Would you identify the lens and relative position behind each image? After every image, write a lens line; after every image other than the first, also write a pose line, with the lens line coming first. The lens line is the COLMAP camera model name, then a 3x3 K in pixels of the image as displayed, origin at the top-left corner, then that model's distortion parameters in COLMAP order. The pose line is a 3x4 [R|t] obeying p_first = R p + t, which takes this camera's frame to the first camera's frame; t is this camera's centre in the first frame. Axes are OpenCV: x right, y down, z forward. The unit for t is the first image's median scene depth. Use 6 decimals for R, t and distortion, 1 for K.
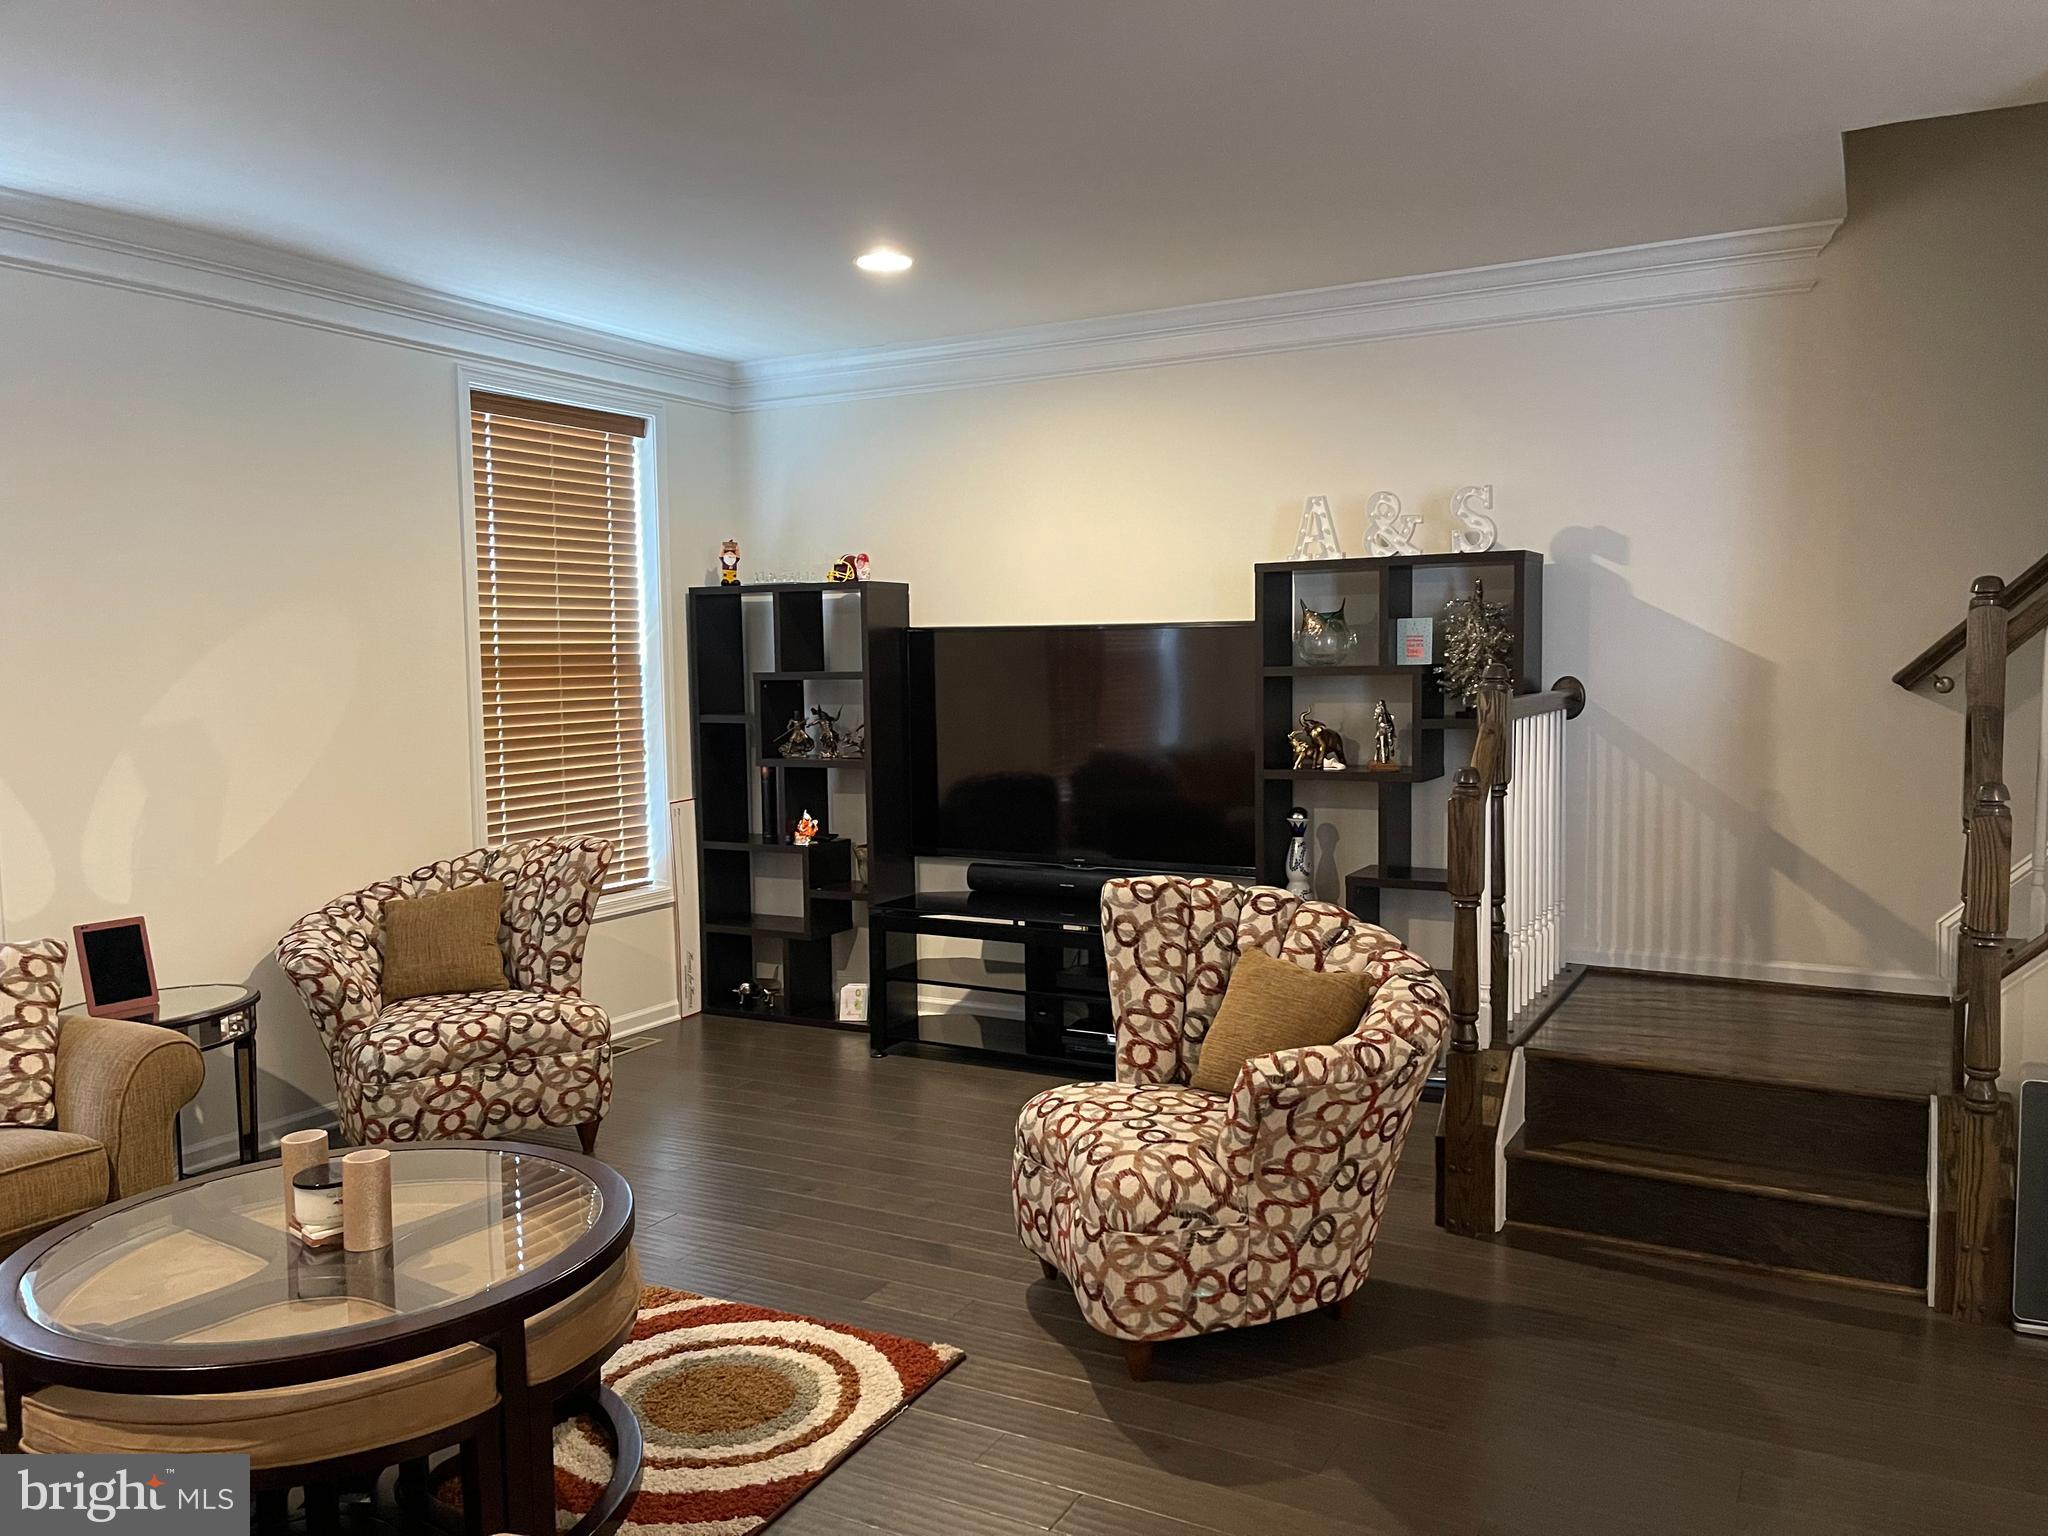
lens RADIAL K [[1546.3, 0, 1041.7], [0, 1546.3, 771.2], [0, 0, 1]] dist [0.074730, -0.084158]
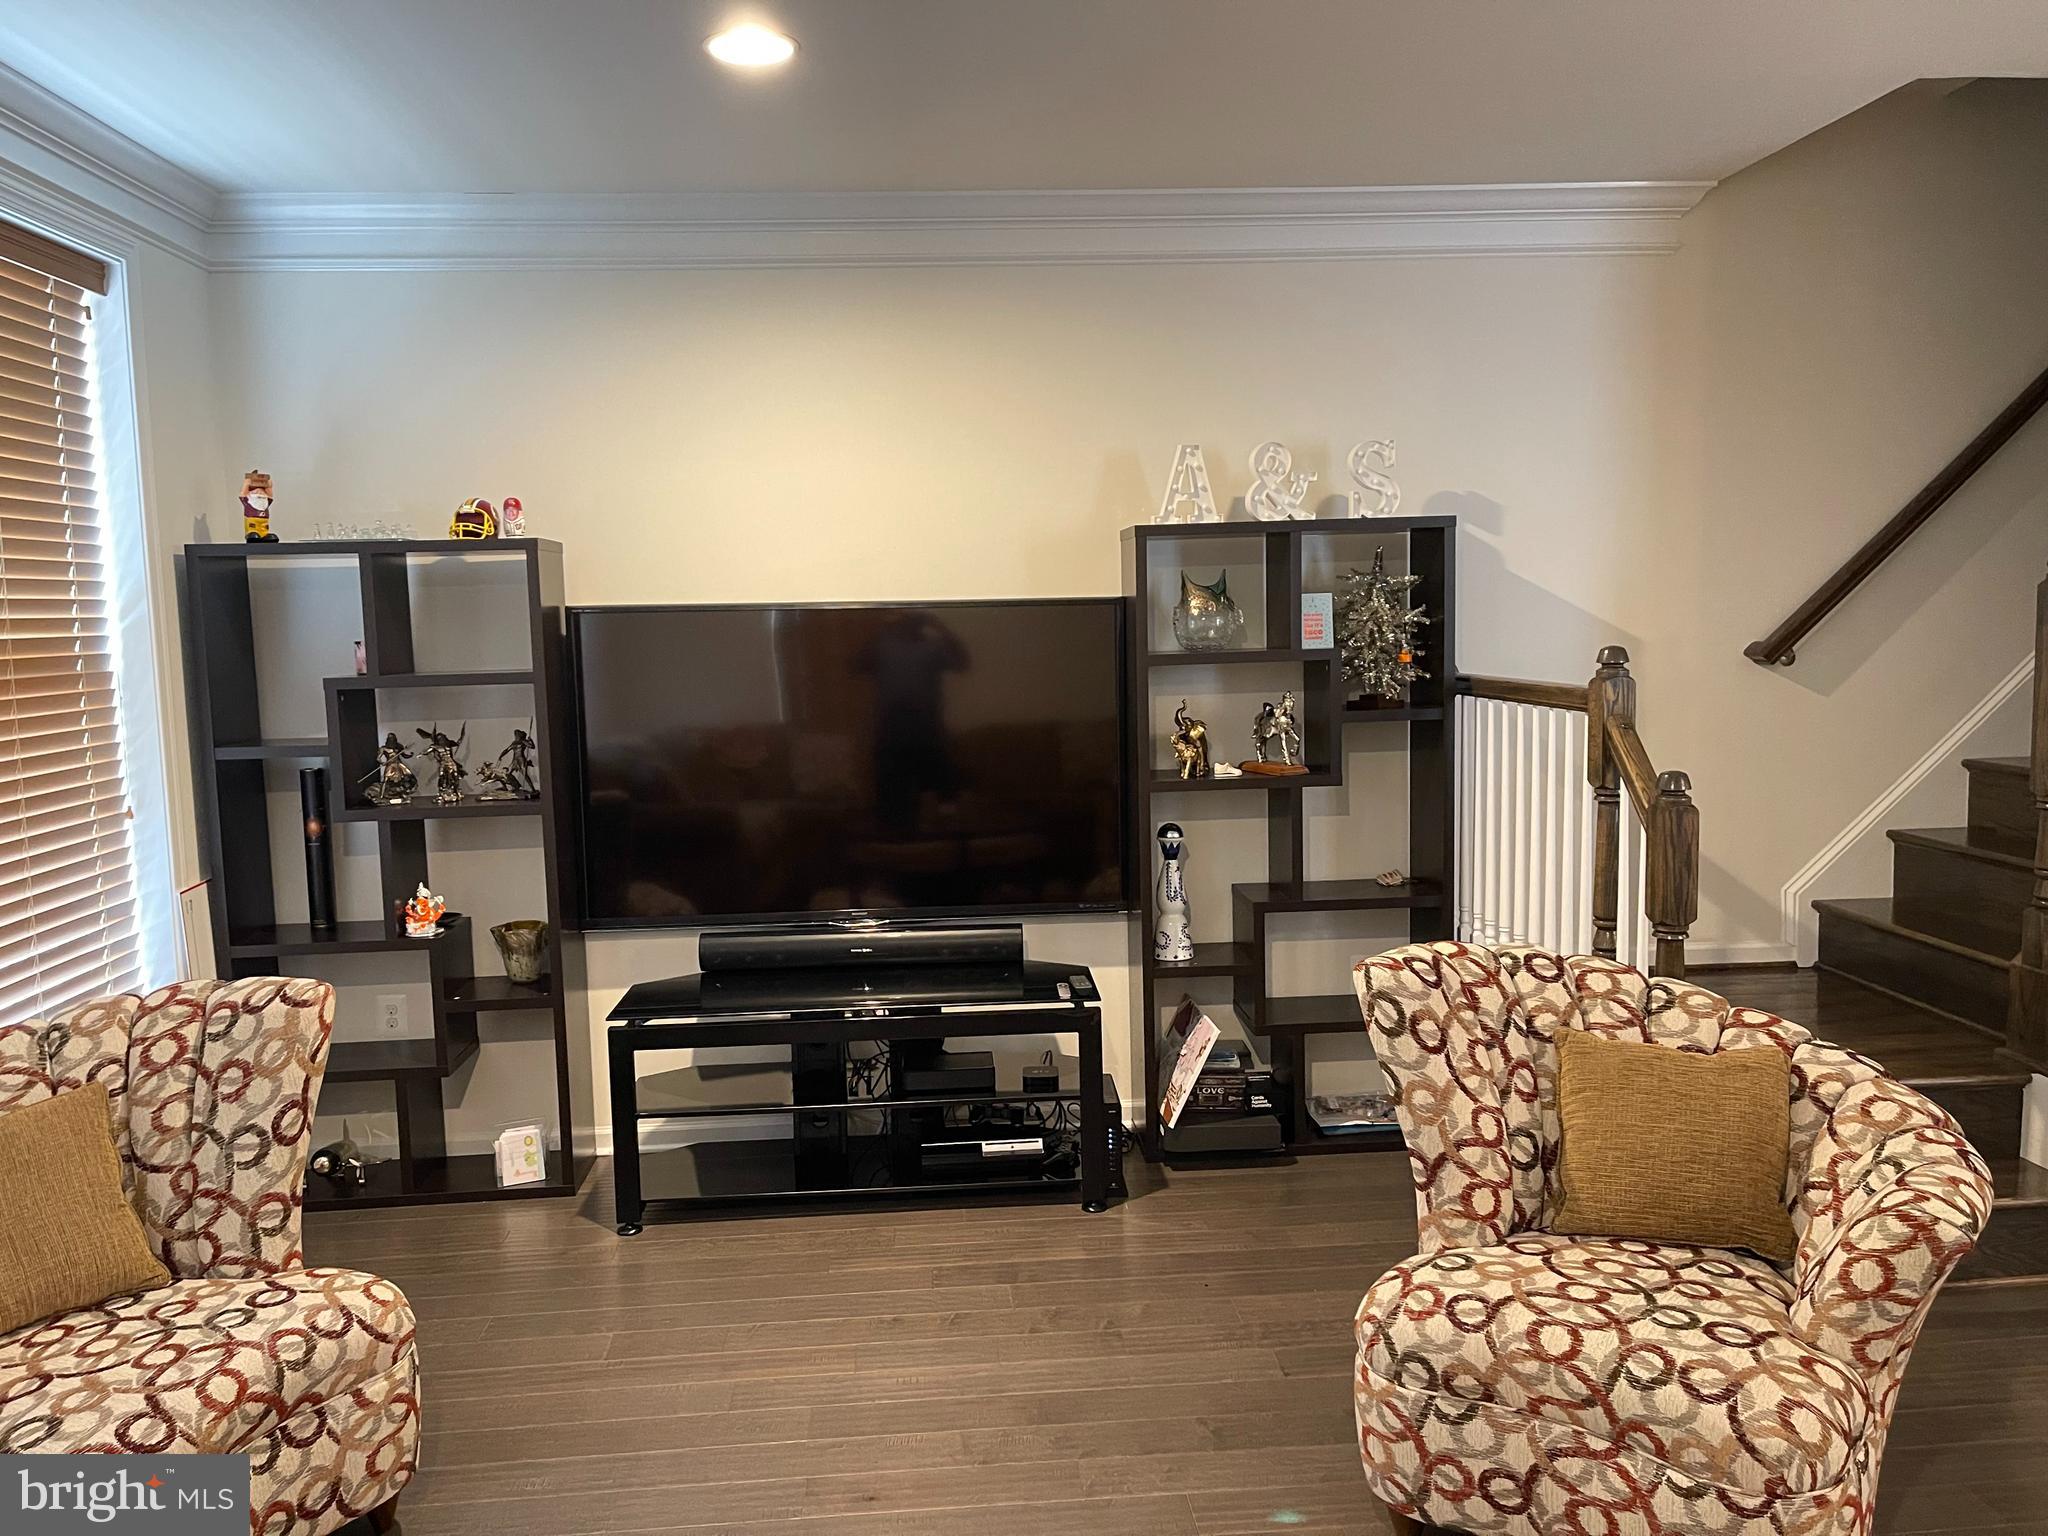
lens RADIAL K [[1546.3, 0, 1023.7], [0, 1546.3, 776.4], [0, 0, 1]] dist [0.074730, -0.084158]
pose [[0.845165, -0.063626, 0.530704, -0.381883], [0.054183, 0.997974, 0.033359, -0.038428], [-0.531751, 0.000561, 0.846900, 0.393746]]
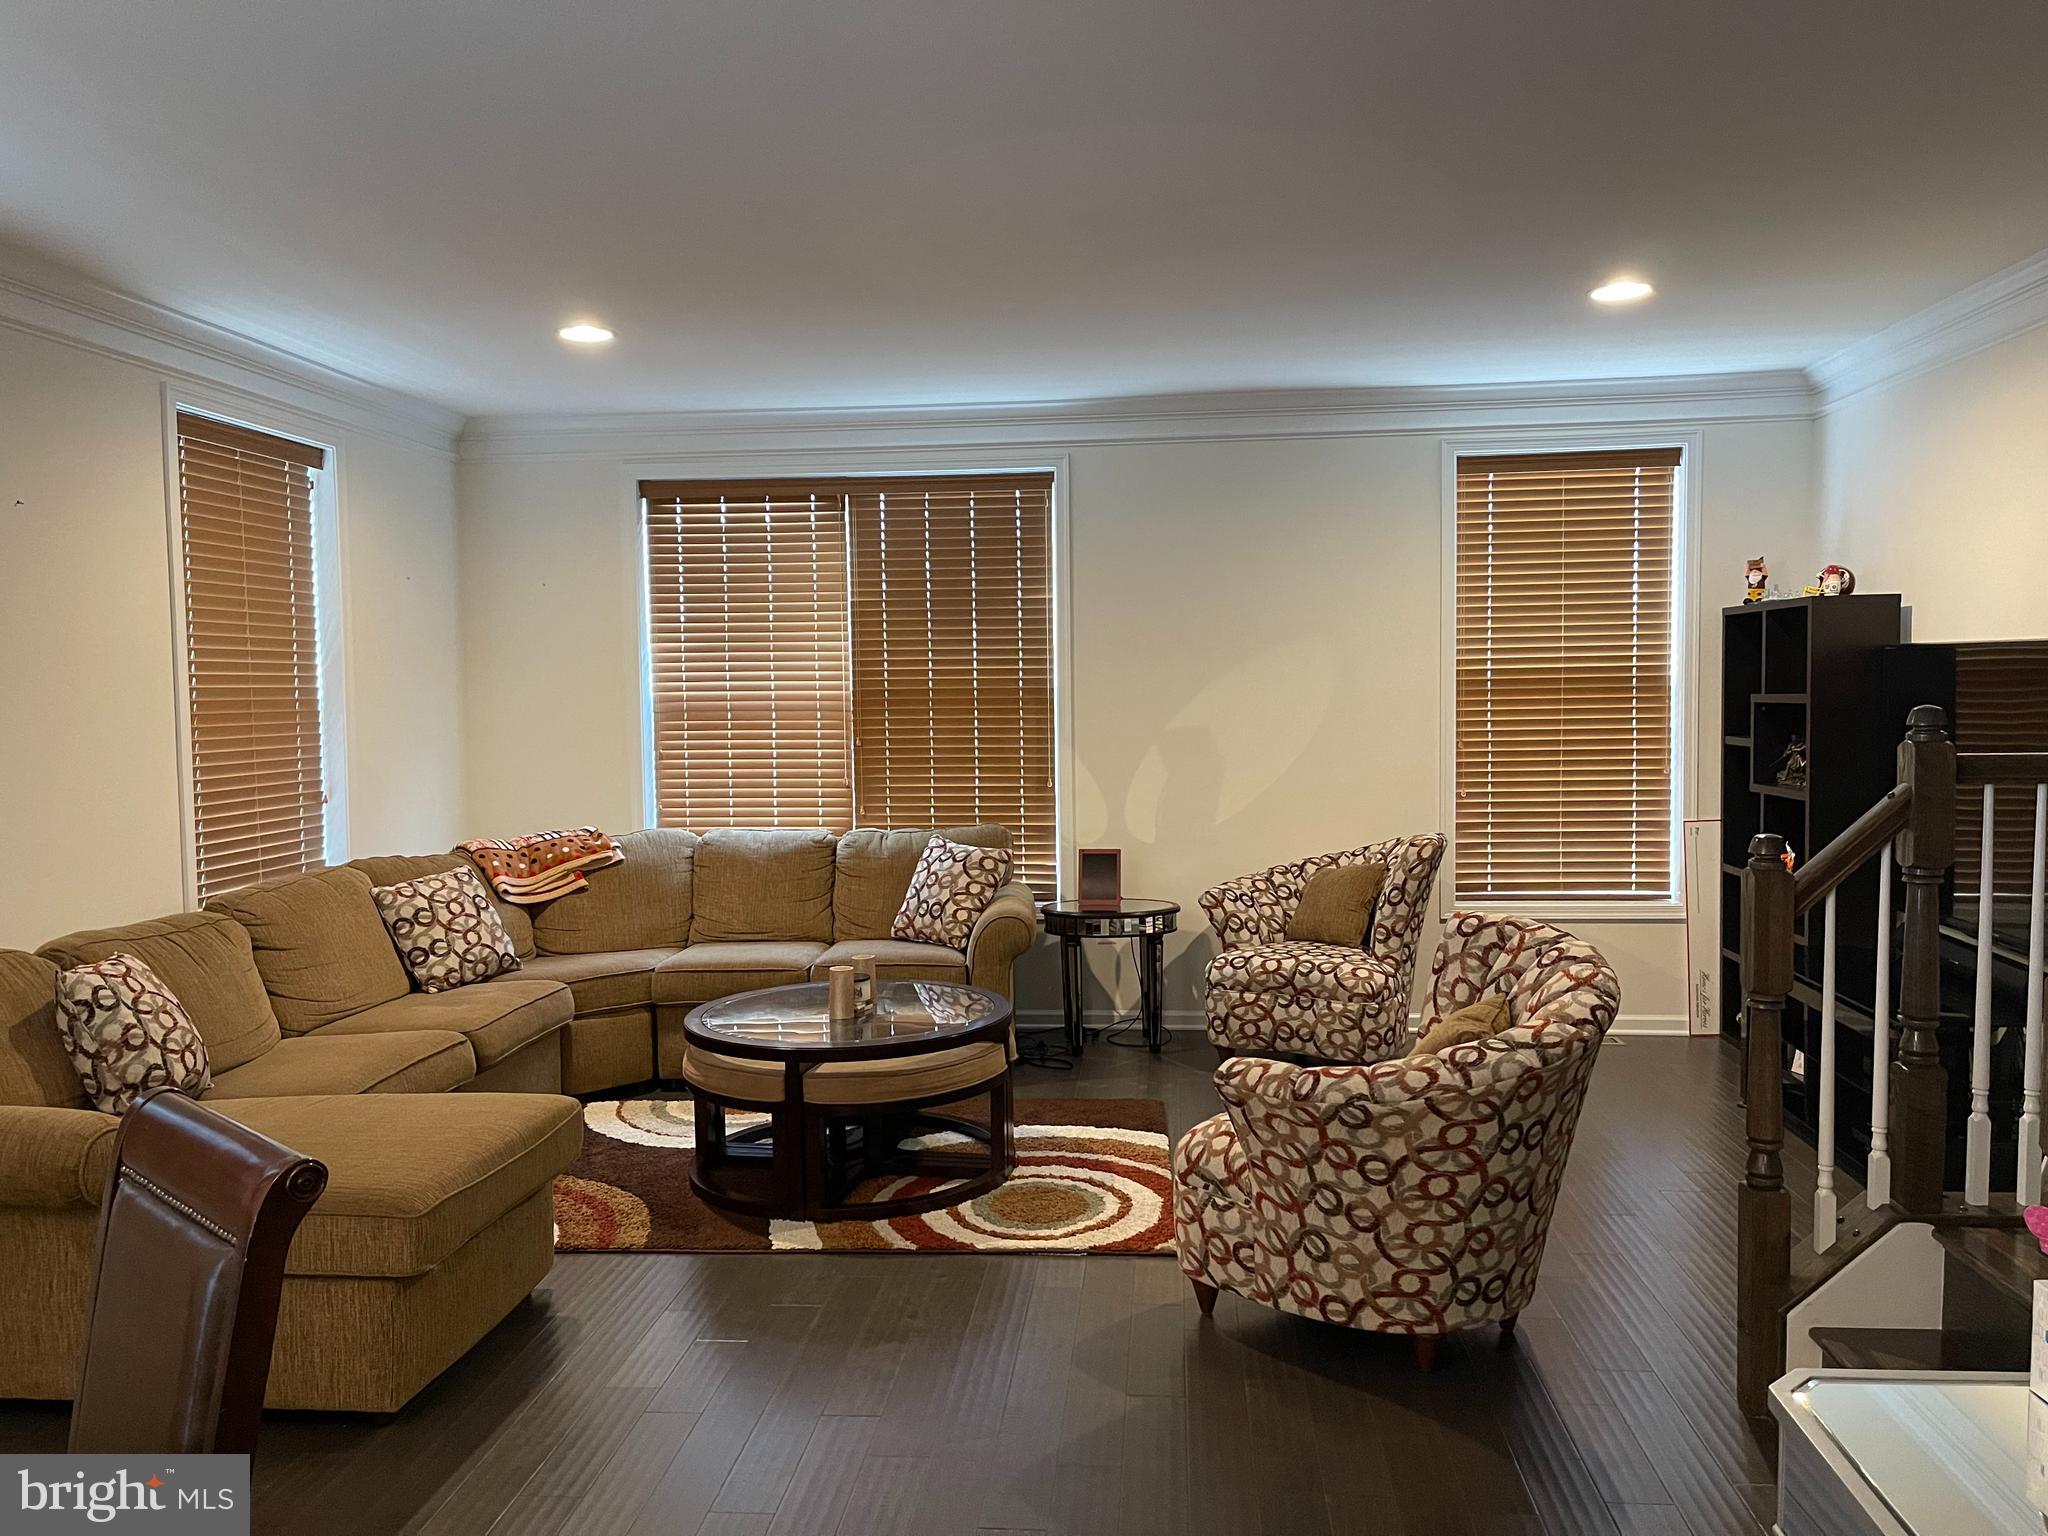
lens RADIAL K [[1546.3, 0, 1018.7], [0, 1546.3, 767.1], [0, 0, 1]] dist [0.074730, -0.084158]
pose [[0.386106, 0.058032, -0.920627, 0.716293], [-0.058886, 0.997534, 0.038184, -0.038009], [0.920573, 0.039469, 0.388571, 0.267449]]
